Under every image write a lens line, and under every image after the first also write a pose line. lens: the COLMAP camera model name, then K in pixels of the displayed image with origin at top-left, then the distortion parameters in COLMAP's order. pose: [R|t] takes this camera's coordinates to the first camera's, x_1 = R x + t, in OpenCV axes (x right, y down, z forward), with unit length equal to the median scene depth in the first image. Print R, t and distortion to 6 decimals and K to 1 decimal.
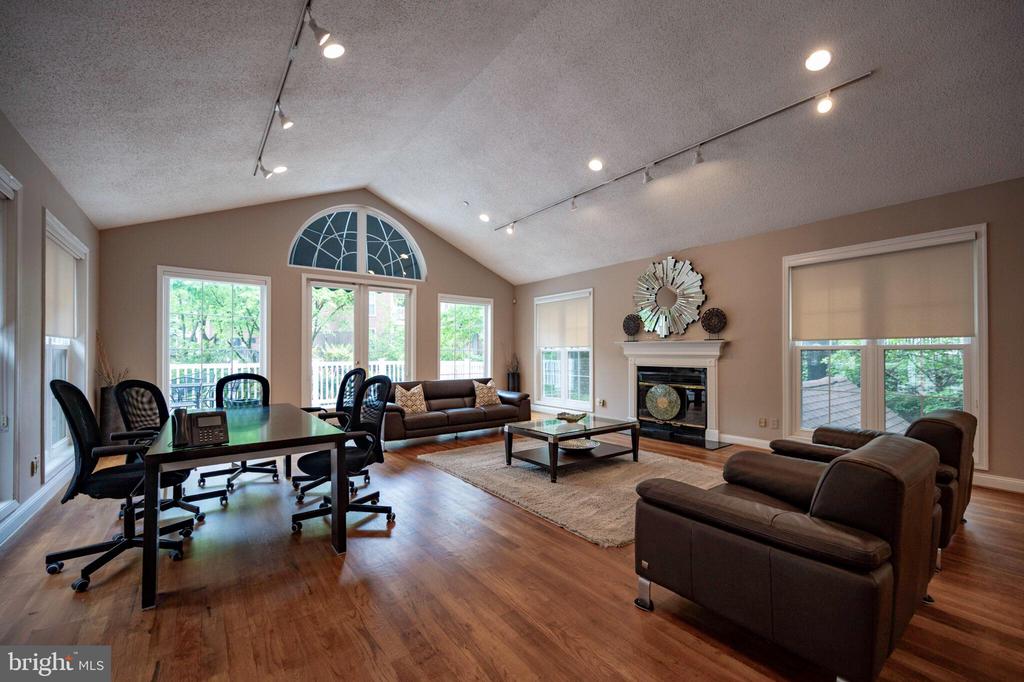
lens RADIAL K [[411.9, 0, 514.3], [0, 411.9, 351.6], [0, 0, 1]] dist [-0.000431, 0.000241]
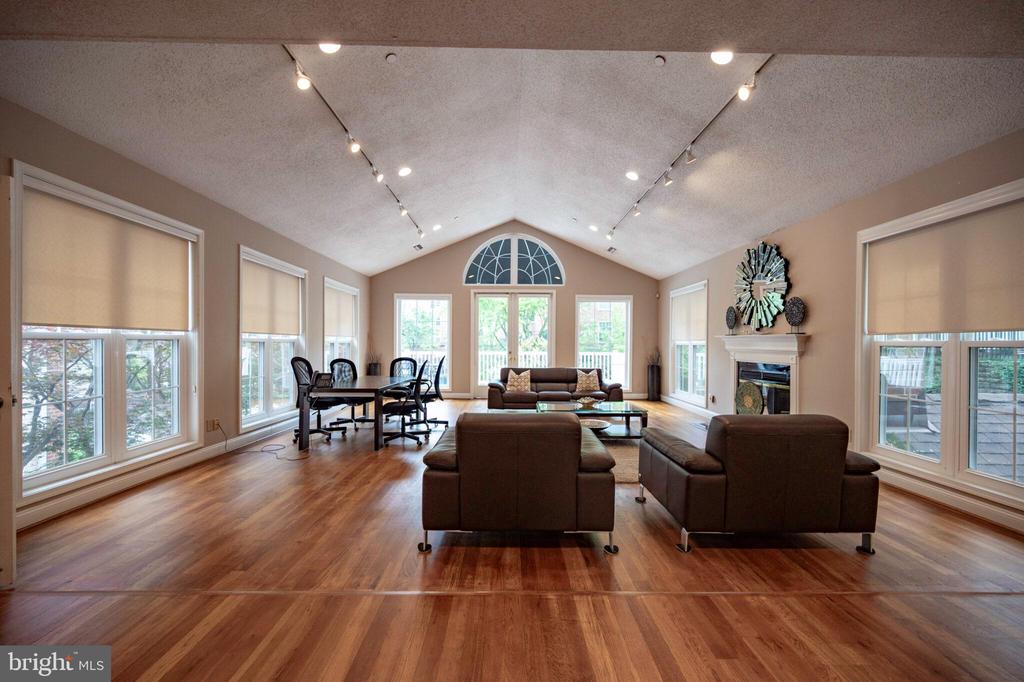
lens RADIAL K [[411.9, 0, 512.9], [0, 411.9, 346.1], [0, 0, 1]] dist [-0.000431, 0.000241]
pose [[0.793393, 0.007895, -0.608659, 0.521116], [-0.002471, 0.999949, 0.009750, -0.008450], [0.608705, -0.006232, 0.793372, -0.053805]]
